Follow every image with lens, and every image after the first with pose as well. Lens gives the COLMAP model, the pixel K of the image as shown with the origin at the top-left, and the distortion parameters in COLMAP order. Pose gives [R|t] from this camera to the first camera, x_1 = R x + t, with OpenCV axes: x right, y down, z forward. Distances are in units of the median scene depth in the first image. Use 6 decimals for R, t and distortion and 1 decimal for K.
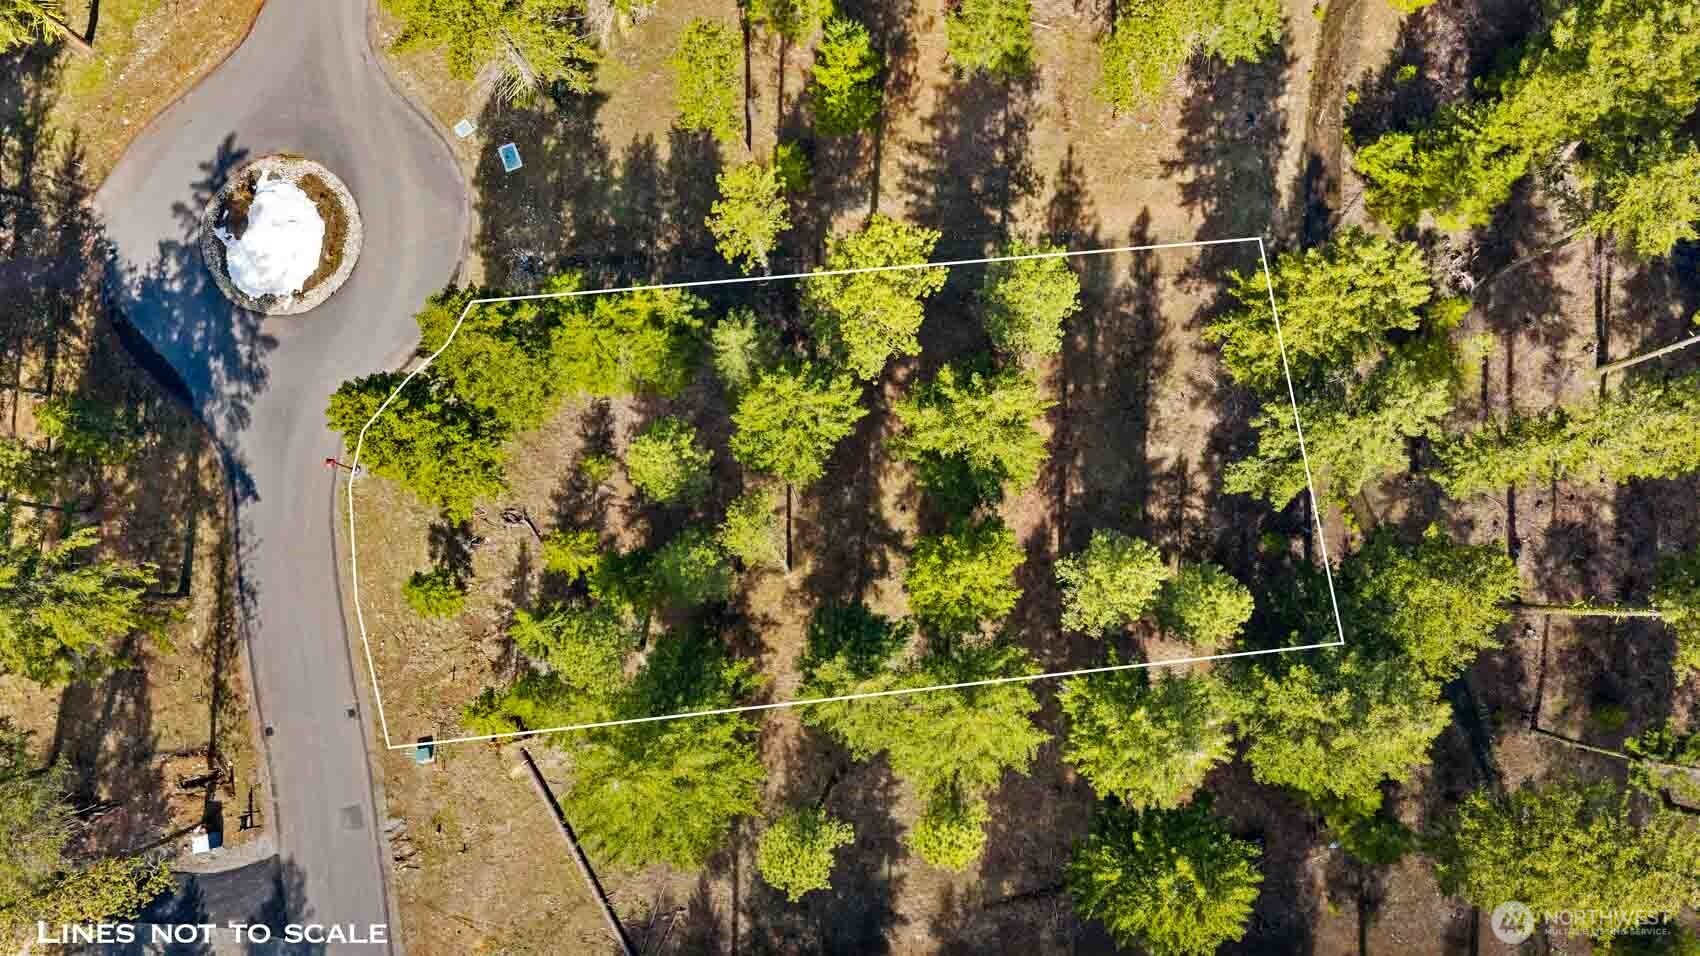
lens RADIAL K [[1378.6, 0, 857.9], [0, 1378.6, 474.4], [0, 0, 1]] dist [0.051690, -0.103979]
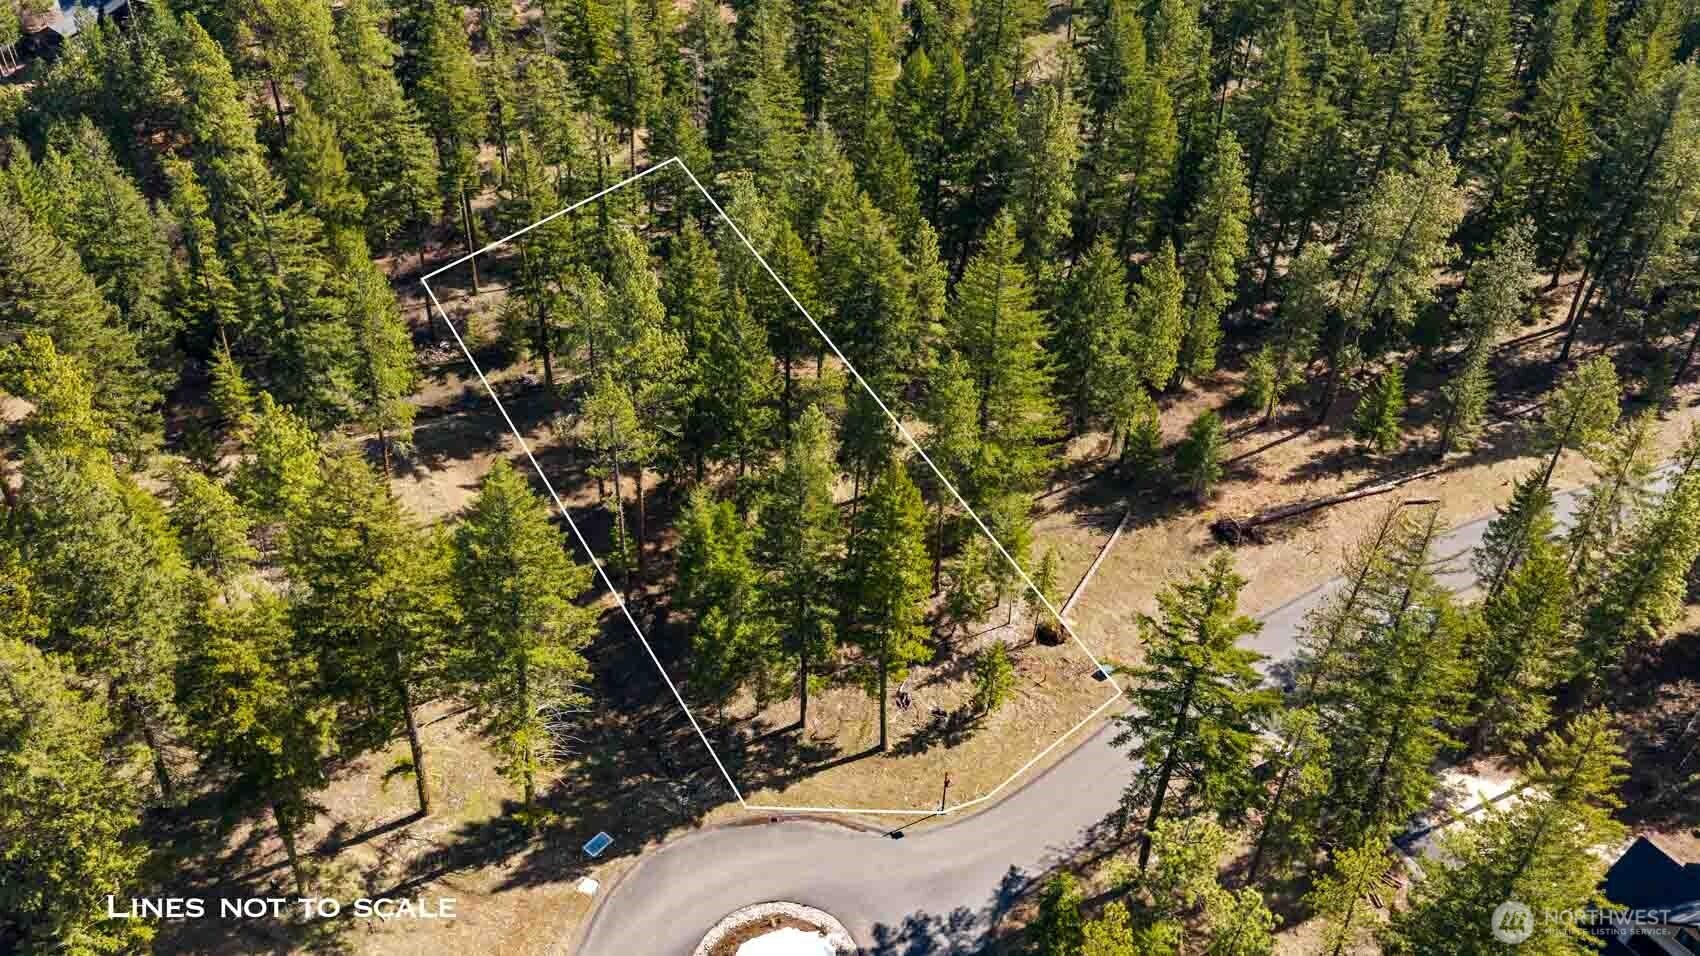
lens RADIAL K [[1378.6, 0, 857.9], [0, 1378.6, 474.4], [0, 0, 1]] dist [0.051690, -0.103979]
pose [[-0.492887, -0.551646, 0.672867, -0.877456], [0.857556, -0.177185, 0.482911, -0.509449], [-0.147174, 0.815041, 0.560399, 0.205731]]
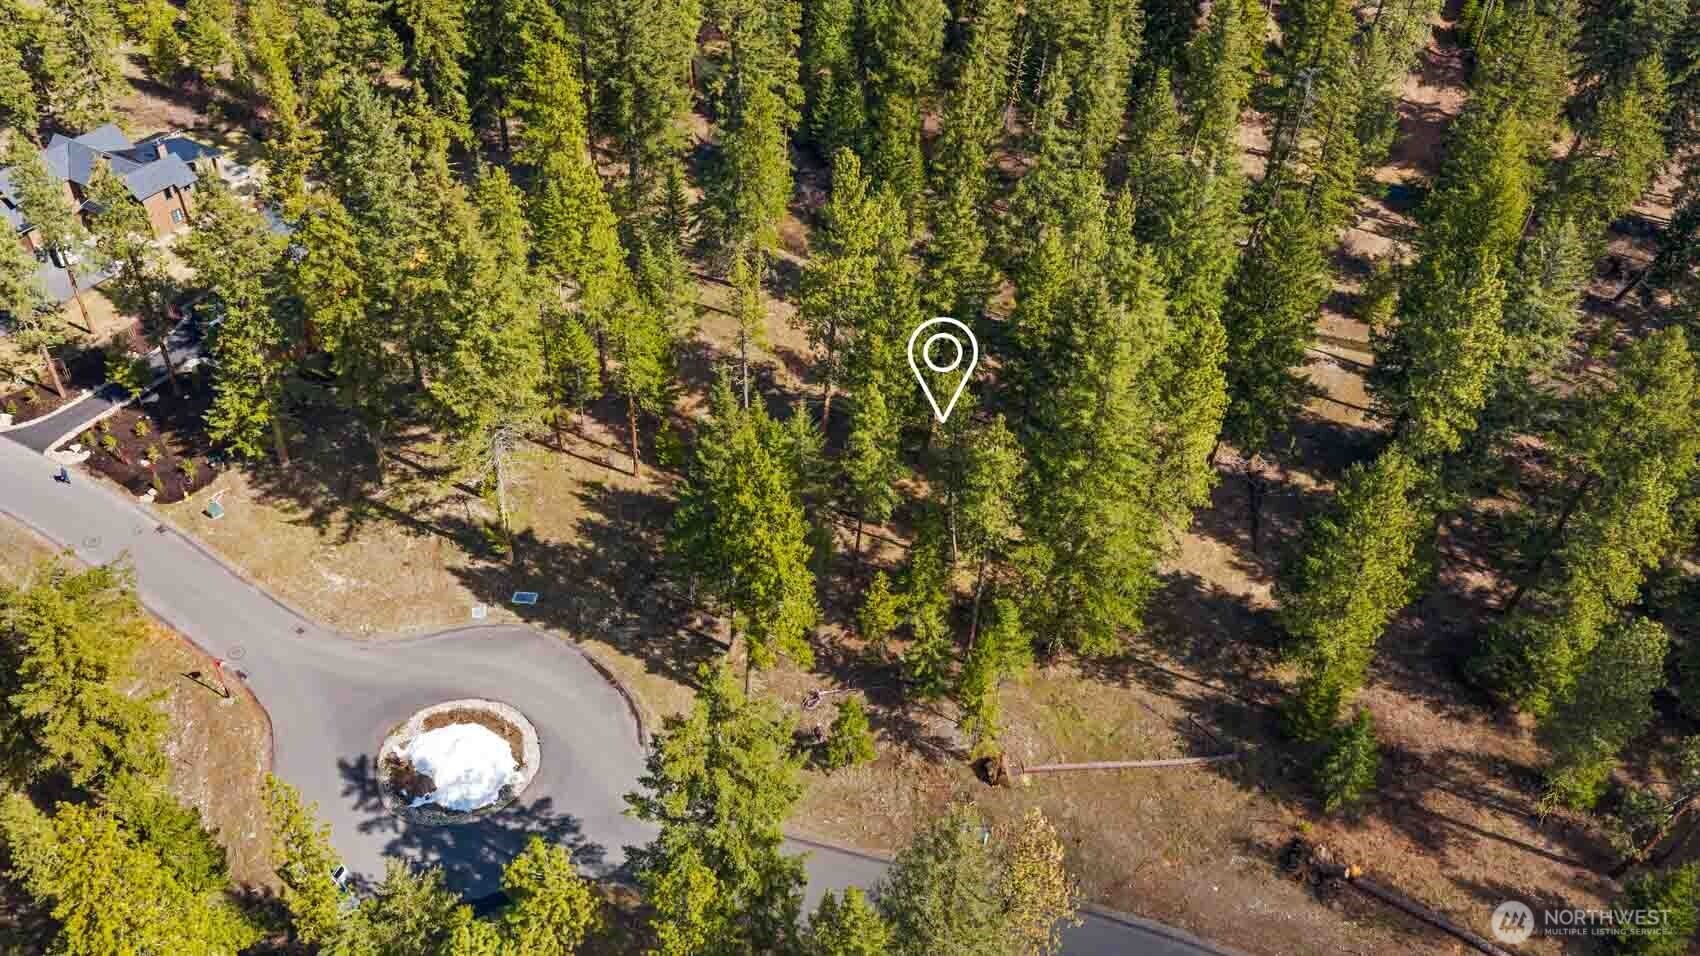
lens RADIAL K [[1378.6, 0, 857.9], [0, 1378.6, 474.4], [0, 0, 1]] dist [0.051690, -0.103979]
pose [[0.447247, -0.581786, 0.679334, -0.857833], [0.882108, 0.412461, -0.227511, 0.234879], [-0.147837, 0.701000, 0.697670, 0.093978]]
